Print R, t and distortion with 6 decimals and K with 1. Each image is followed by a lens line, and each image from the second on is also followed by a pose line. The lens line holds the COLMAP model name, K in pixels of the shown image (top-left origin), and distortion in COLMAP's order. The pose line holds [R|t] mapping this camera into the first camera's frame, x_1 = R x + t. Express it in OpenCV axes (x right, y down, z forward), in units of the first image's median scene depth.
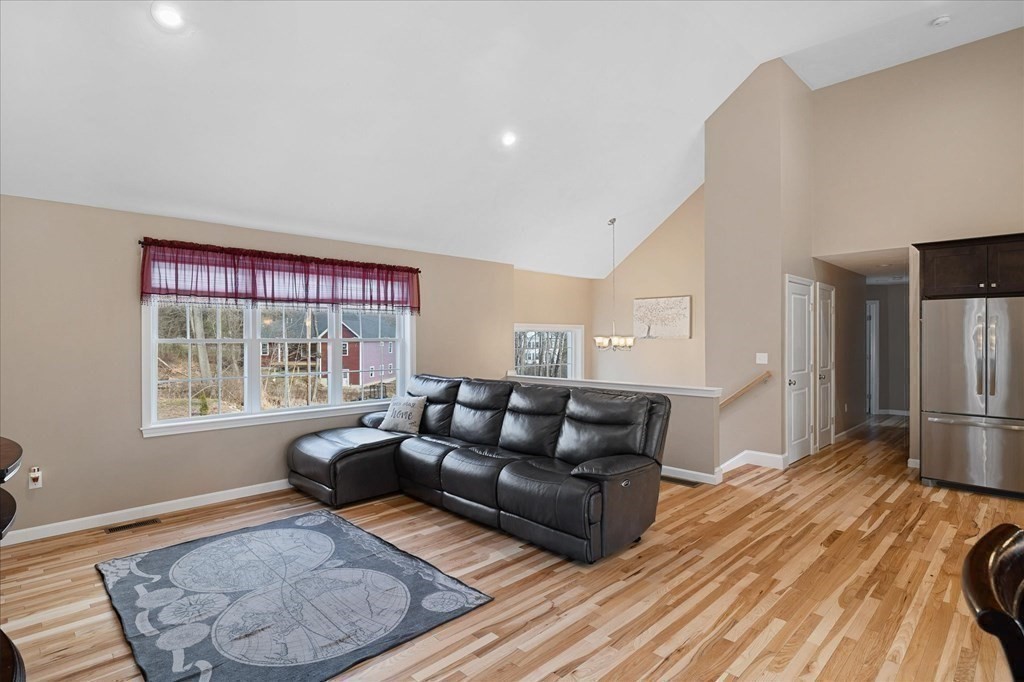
lens RADIAL K [[503.9, 0, 515.5], [0, 503.9, 341.6], [0, 0, 1]] dist [-0.000203, 0.001259]
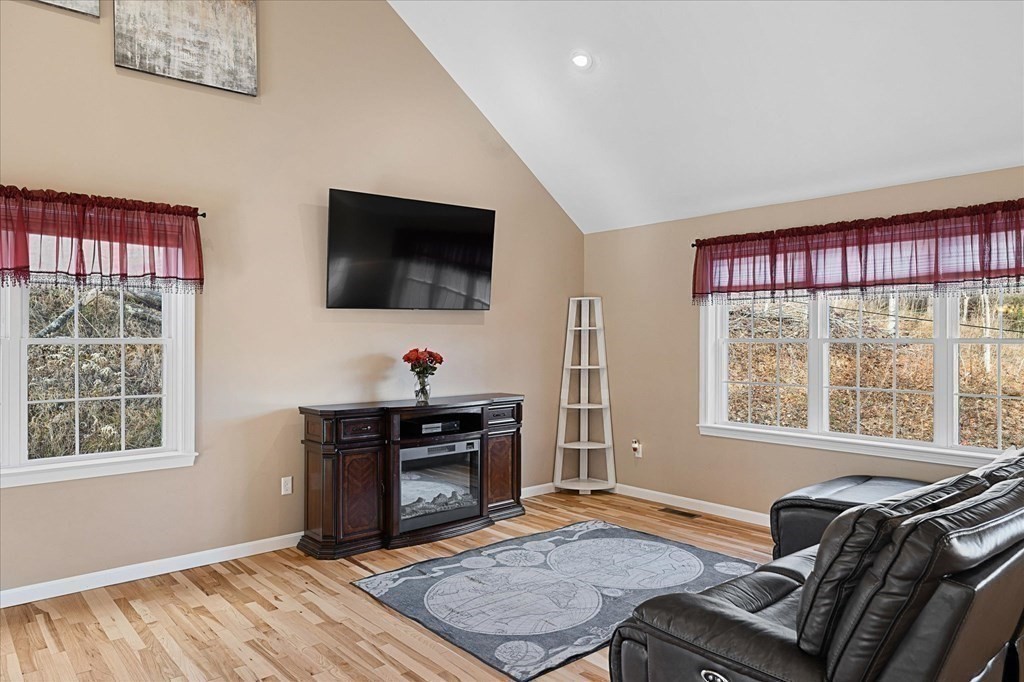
lens RADIAL K [[662.4, 0, 516.1], [0, 662.4, 342.0], [0, 0, 1]] dist [-0.000107, -0.002039]
pose [[-0.042930, 0.010232, -0.999026, 0.712237], [-0.003083, 0.999941, 0.010374, -0.012237], [0.999073, 0.003526, -0.042896, 0.770161]]
